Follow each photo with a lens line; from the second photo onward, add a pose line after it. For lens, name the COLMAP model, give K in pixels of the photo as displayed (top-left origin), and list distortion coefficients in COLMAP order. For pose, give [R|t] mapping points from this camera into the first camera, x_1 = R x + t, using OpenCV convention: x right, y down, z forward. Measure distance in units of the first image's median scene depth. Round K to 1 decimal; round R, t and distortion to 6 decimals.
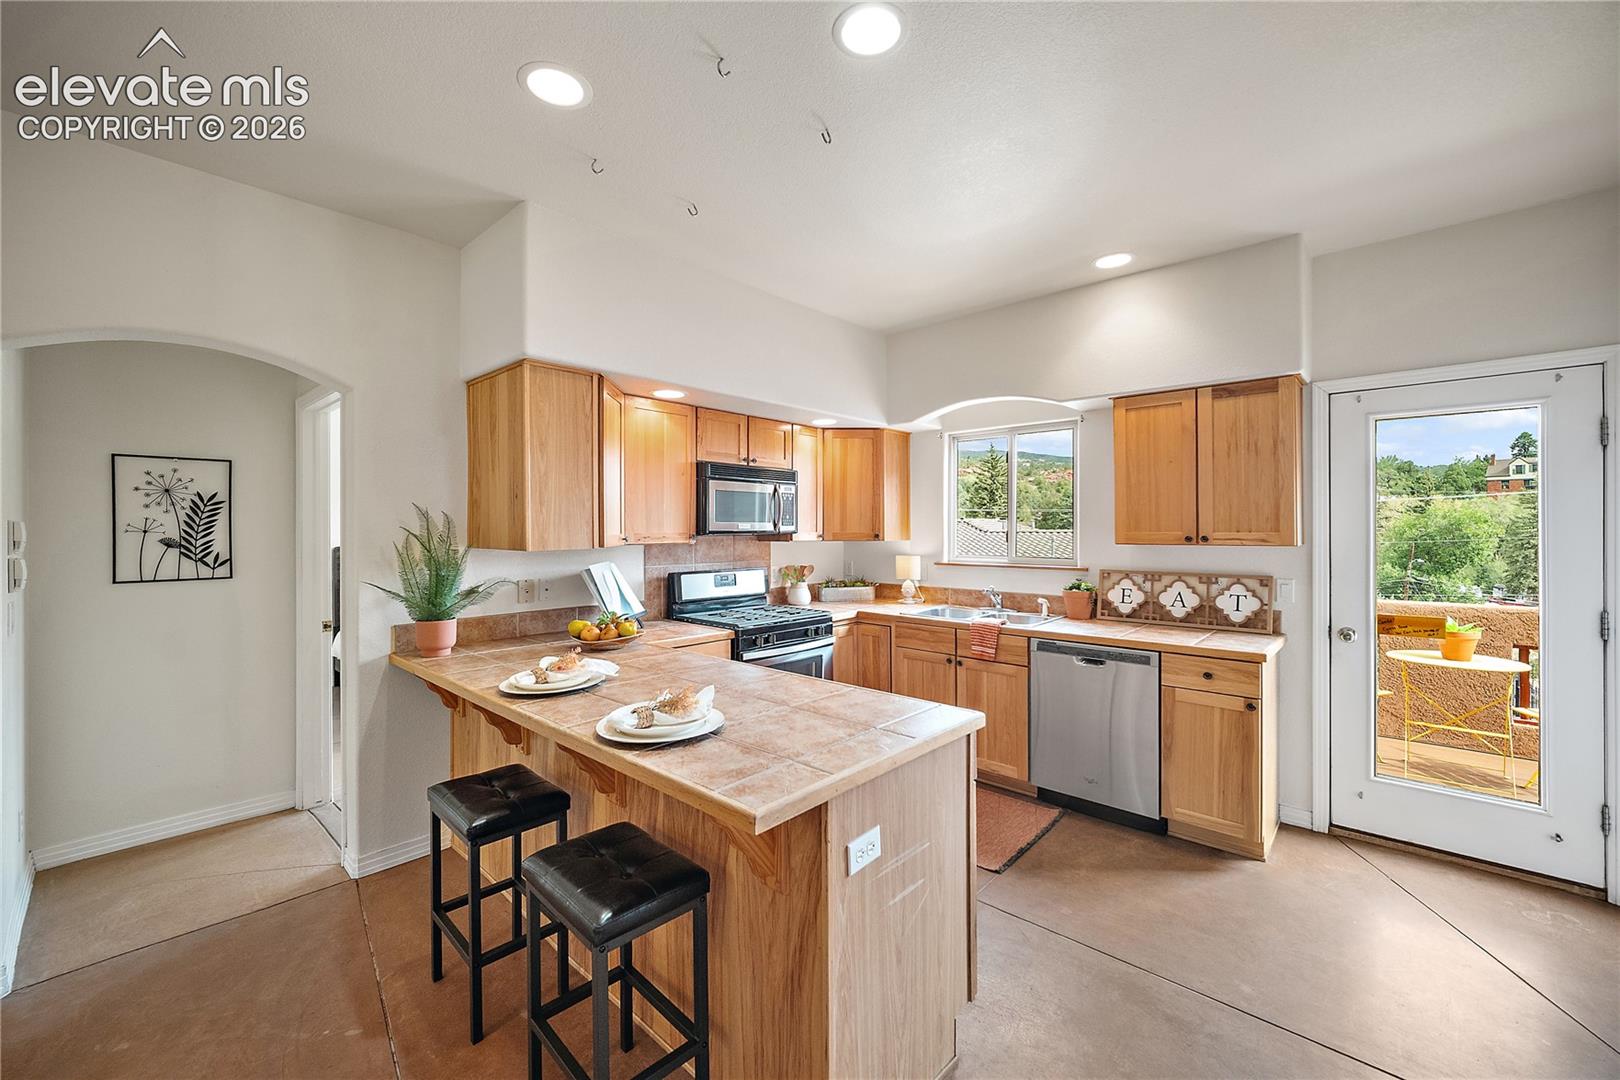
lens RADIAL K [[635.4, 0, 794.3], [0, 635.4, 529.2], [0, 0, 1]] dist [-0.004732, -0.000029]
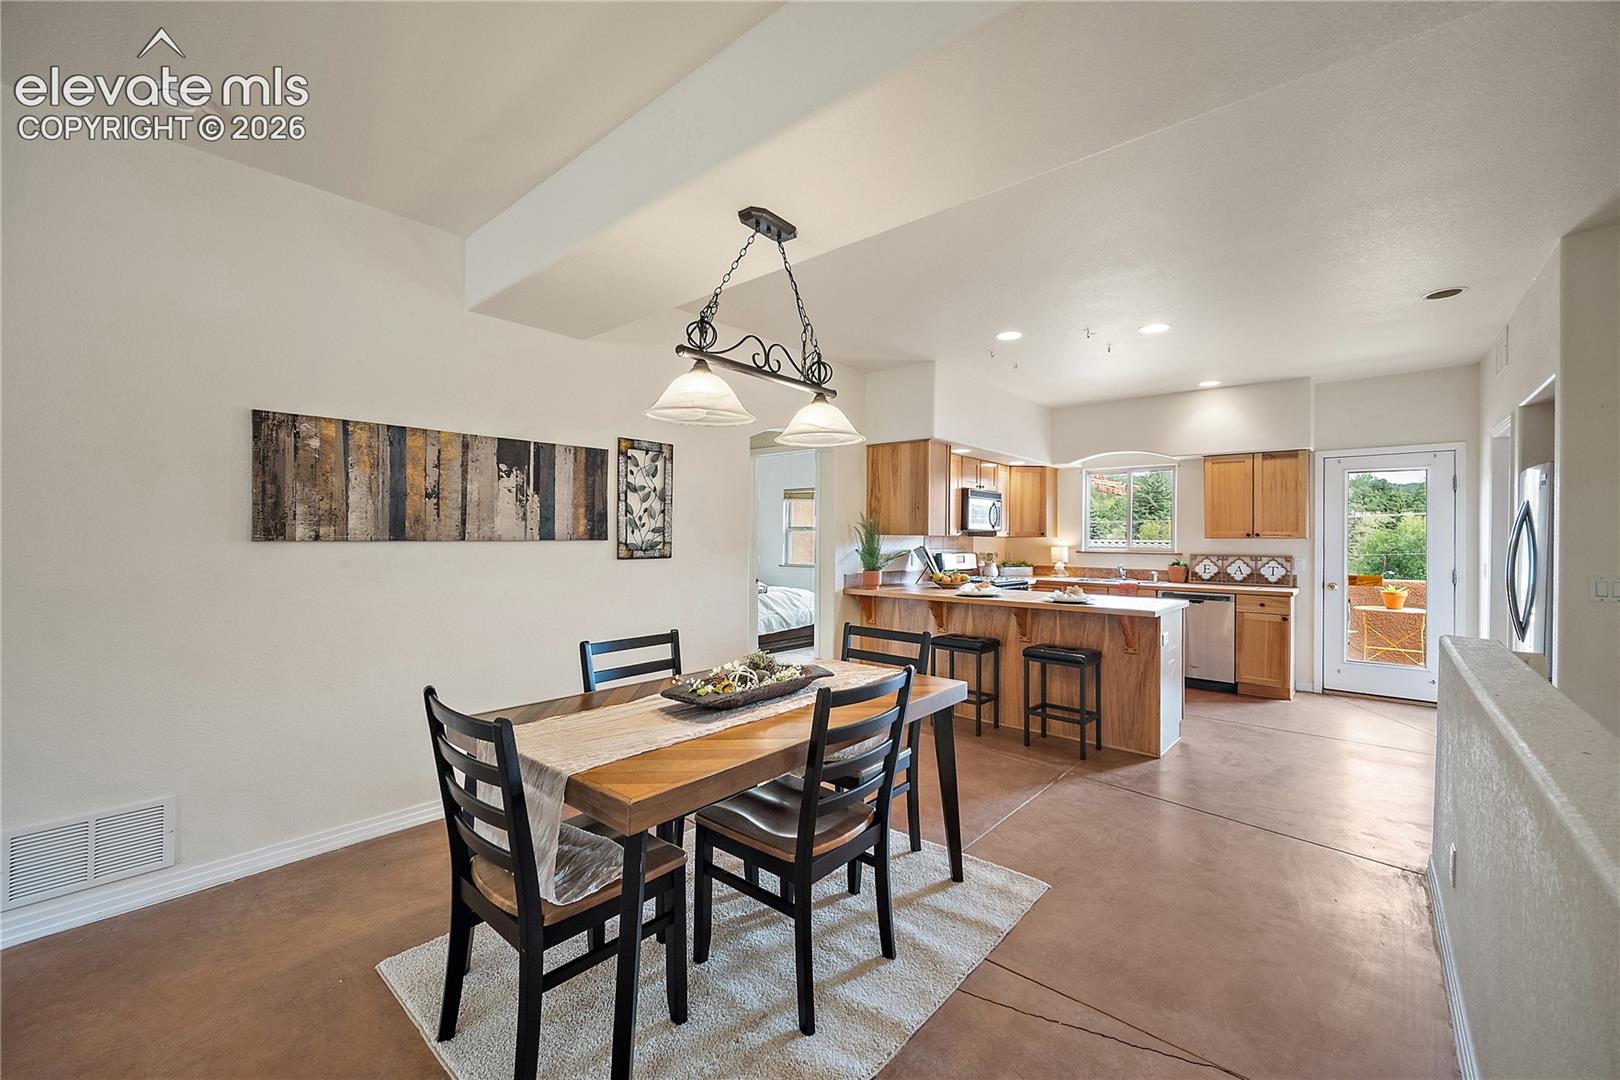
lens RADIAL K [[635.4, 0, 801.8], [0, 635.4, 534.5], [0, 0, 1]] dist [-0.004732, -0.000029]
pose [[0.999551, 0.011536, 0.027640, -0.660875], [-0.011368, 0.999916, -0.006259, 0.036742], [-0.027710, 0.005942, 0.999598, -0.732680]]
